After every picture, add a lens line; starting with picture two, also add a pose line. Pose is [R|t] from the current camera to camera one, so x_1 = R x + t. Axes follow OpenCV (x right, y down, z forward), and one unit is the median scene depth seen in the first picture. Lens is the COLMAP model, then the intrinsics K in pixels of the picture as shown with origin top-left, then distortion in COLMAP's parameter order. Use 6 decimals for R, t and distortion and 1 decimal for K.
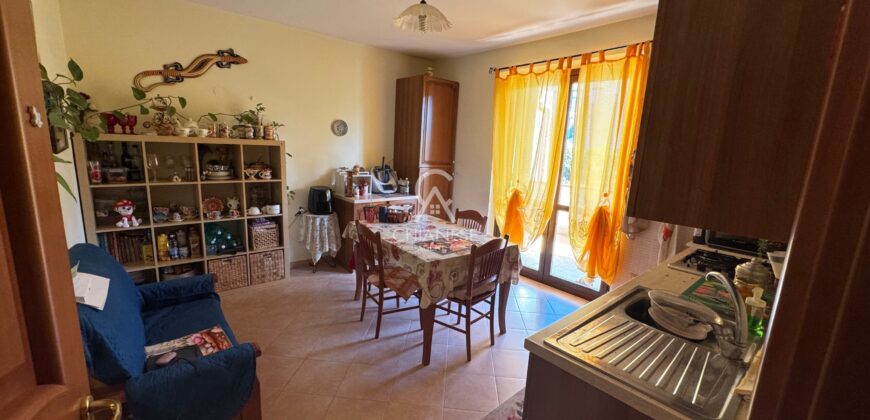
lens RADIAL K [[348.9, 0, 435.4], [0, 348.9, 211.7], [0, 0, 1]] dist [0.001801, -0.000001]
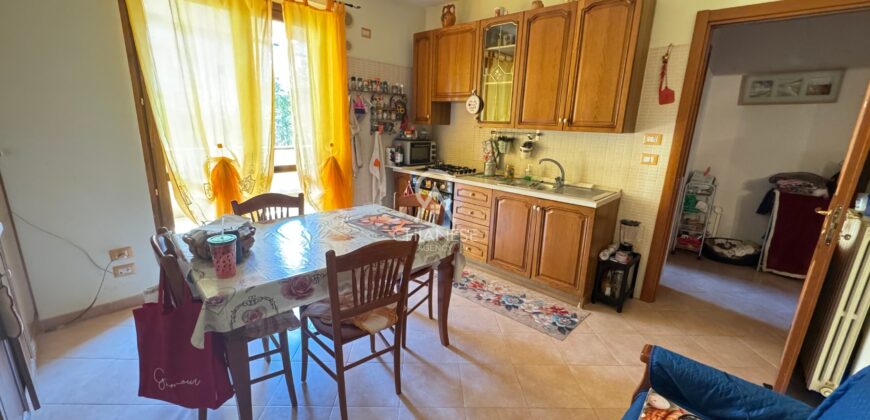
lens RADIAL K [[348.9, 0, 434.5], [0, 348.9, 207.0], [0, 0, 1]] dist [0.001801, -0.000001]
pose [[-0.100534, -0.295691, 0.949979, -0.639456], [0.160823, 0.937430, 0.308805, -0.155072], [-0.981850, 0.183824, -0.046689, 0.812878]]
